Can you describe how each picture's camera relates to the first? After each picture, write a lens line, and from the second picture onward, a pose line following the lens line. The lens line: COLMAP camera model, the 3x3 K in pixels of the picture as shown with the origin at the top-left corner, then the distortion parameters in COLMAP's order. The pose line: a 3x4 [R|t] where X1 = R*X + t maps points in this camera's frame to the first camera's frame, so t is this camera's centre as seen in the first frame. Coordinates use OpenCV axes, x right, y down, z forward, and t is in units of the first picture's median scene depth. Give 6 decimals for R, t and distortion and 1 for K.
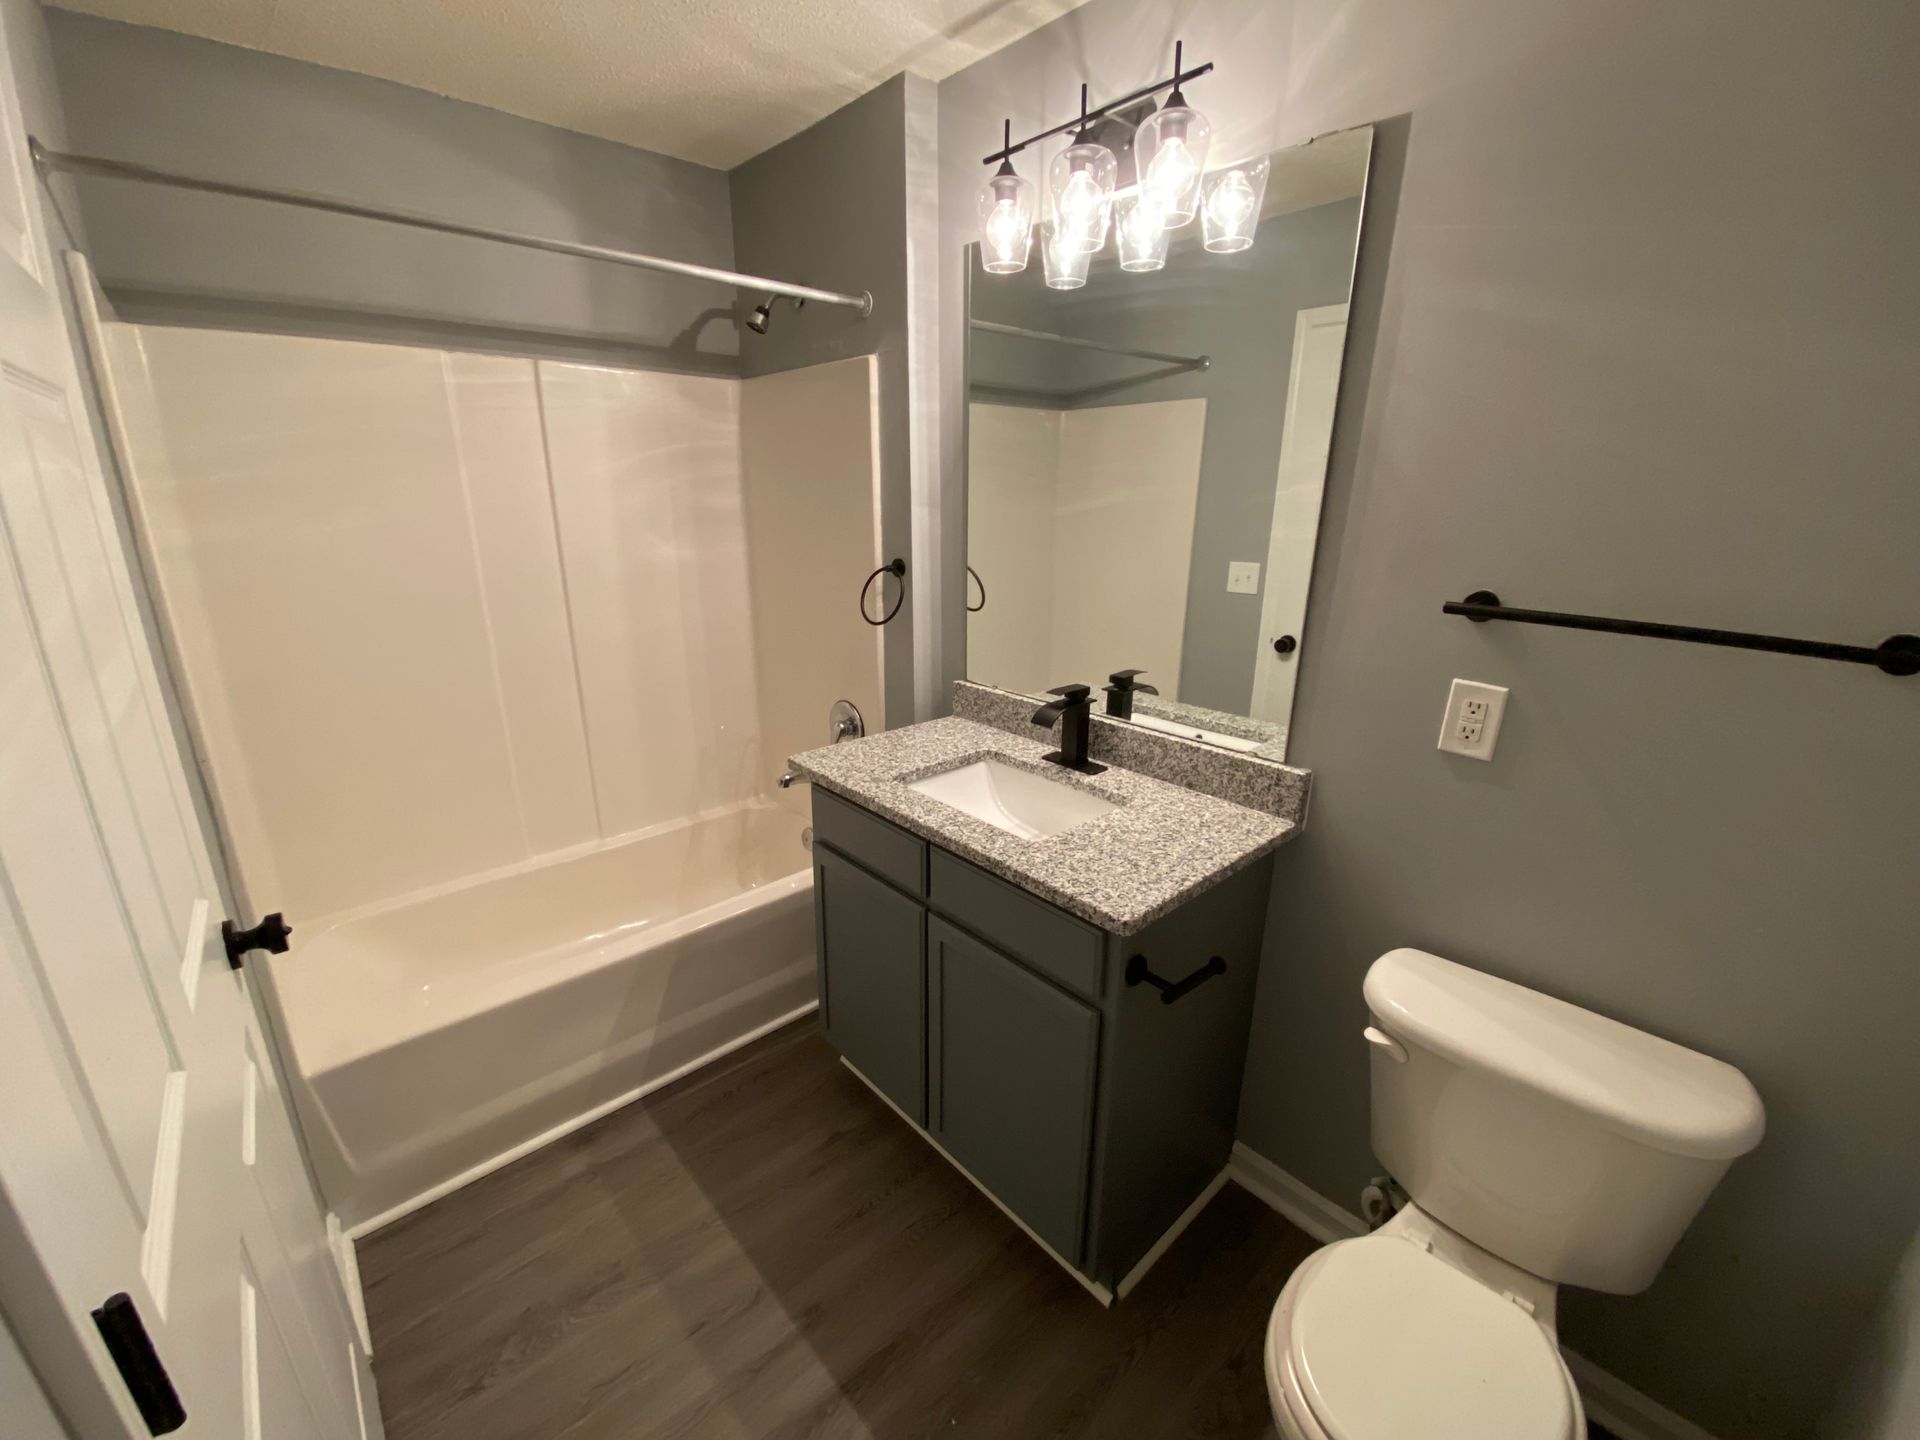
lens RADIAL K [[769.8, 0, 960.0], [0, 769.8, 720.0], [0, 0, 1]] dist [0.042971, -0.026194]
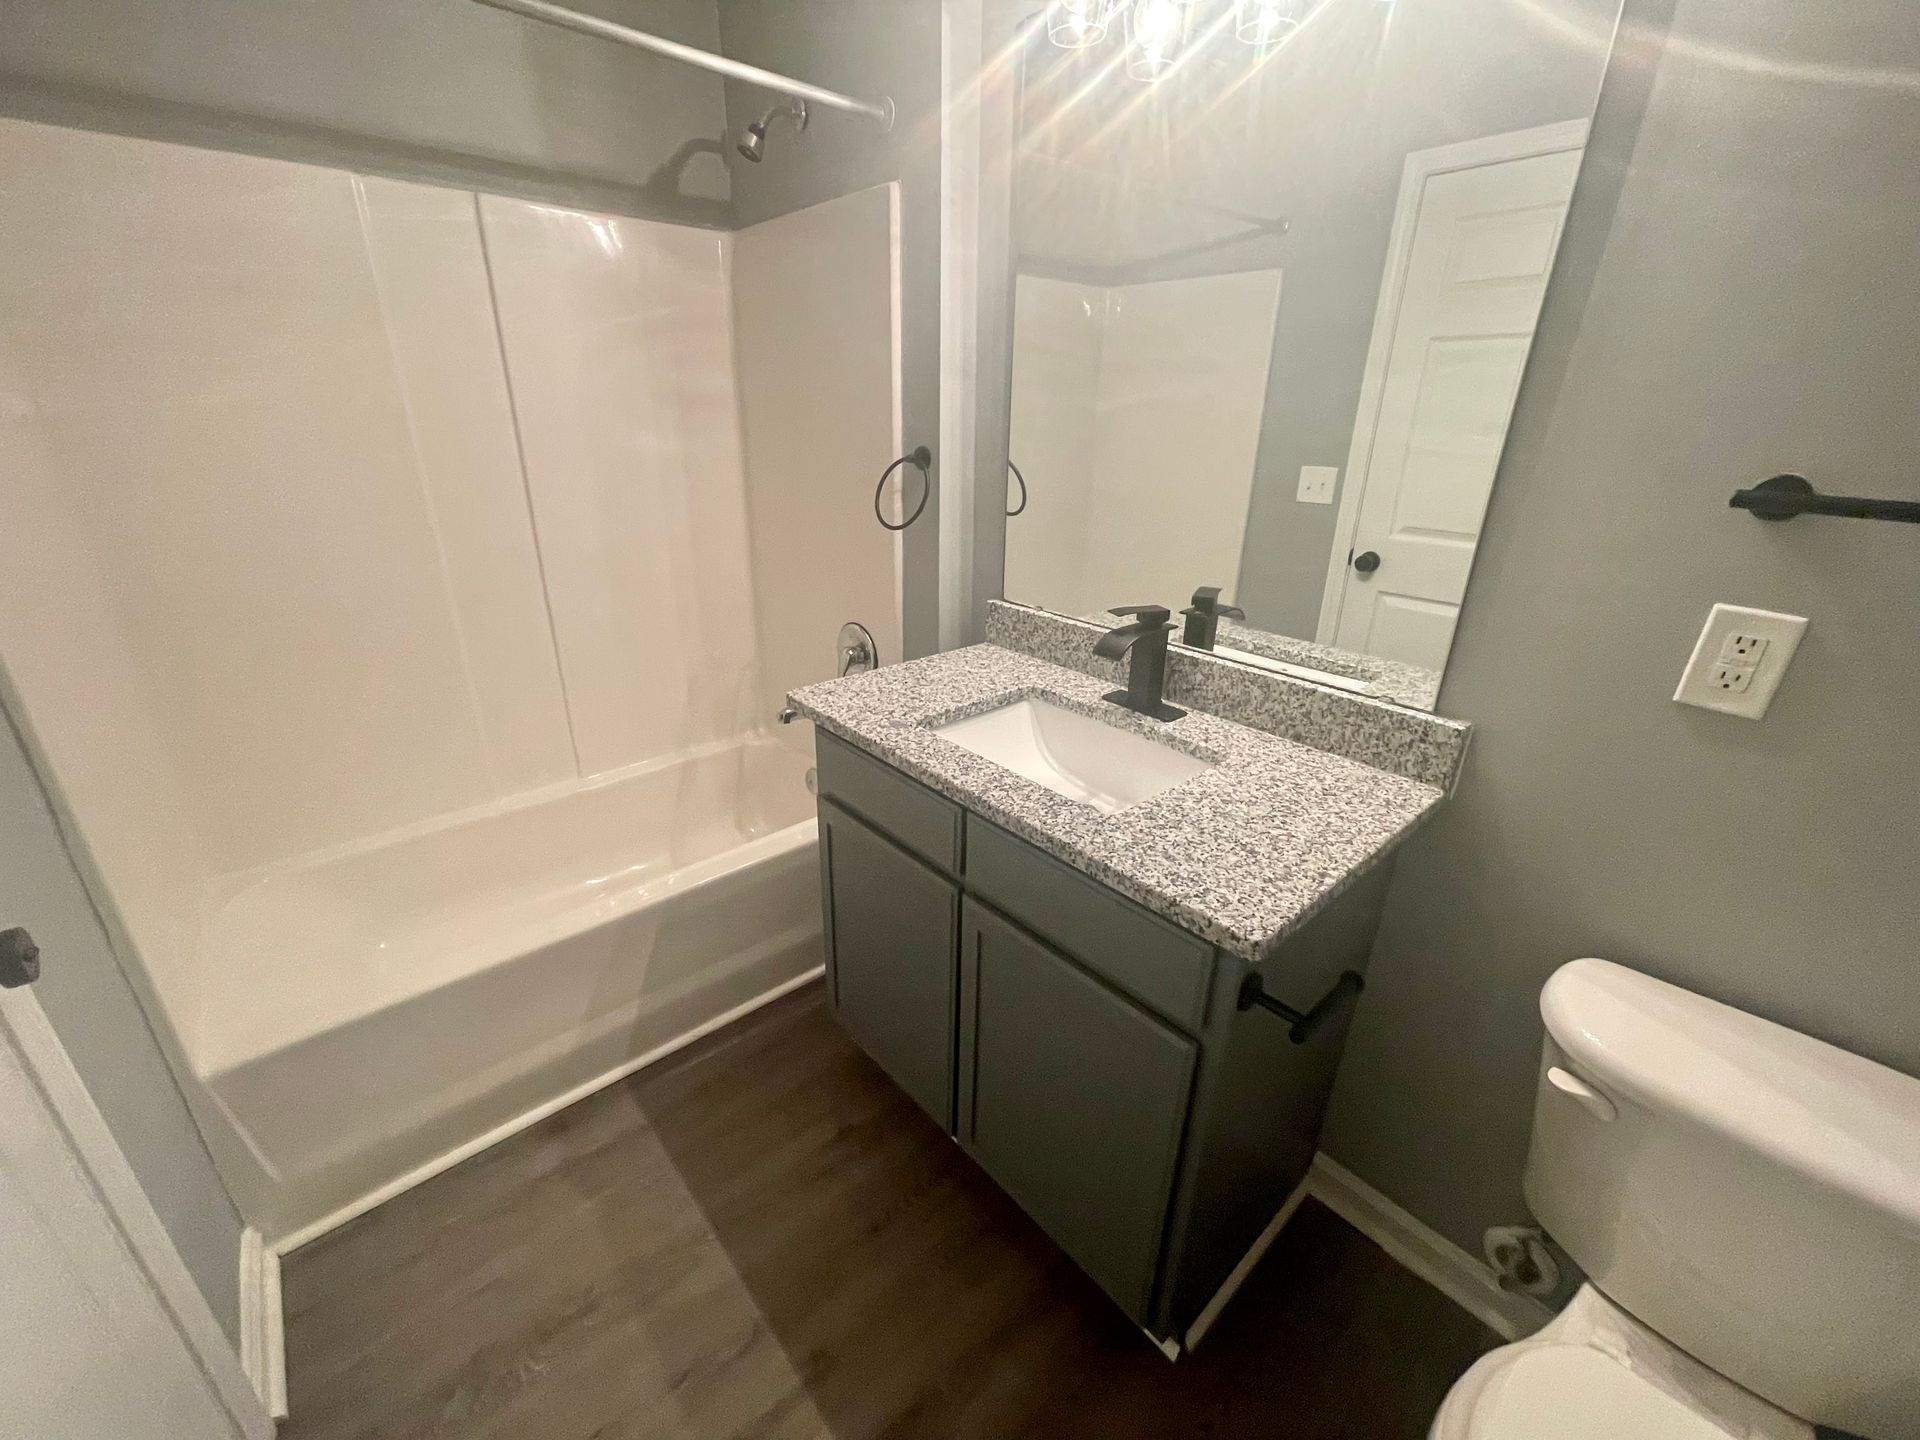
lens RADIAL K [[775.8, 0, 956.2], [0, 775.8, 709.8], [0, 0, 1]] dist [-0.000565, 0.000433]
pose [[0.999818, 0.014011, -0.012946, -0.038090], [-0.012864, 0.996319, 0.084748, -0.005510], [0.014086, -0.084566, 0.996318, 0.214278]]
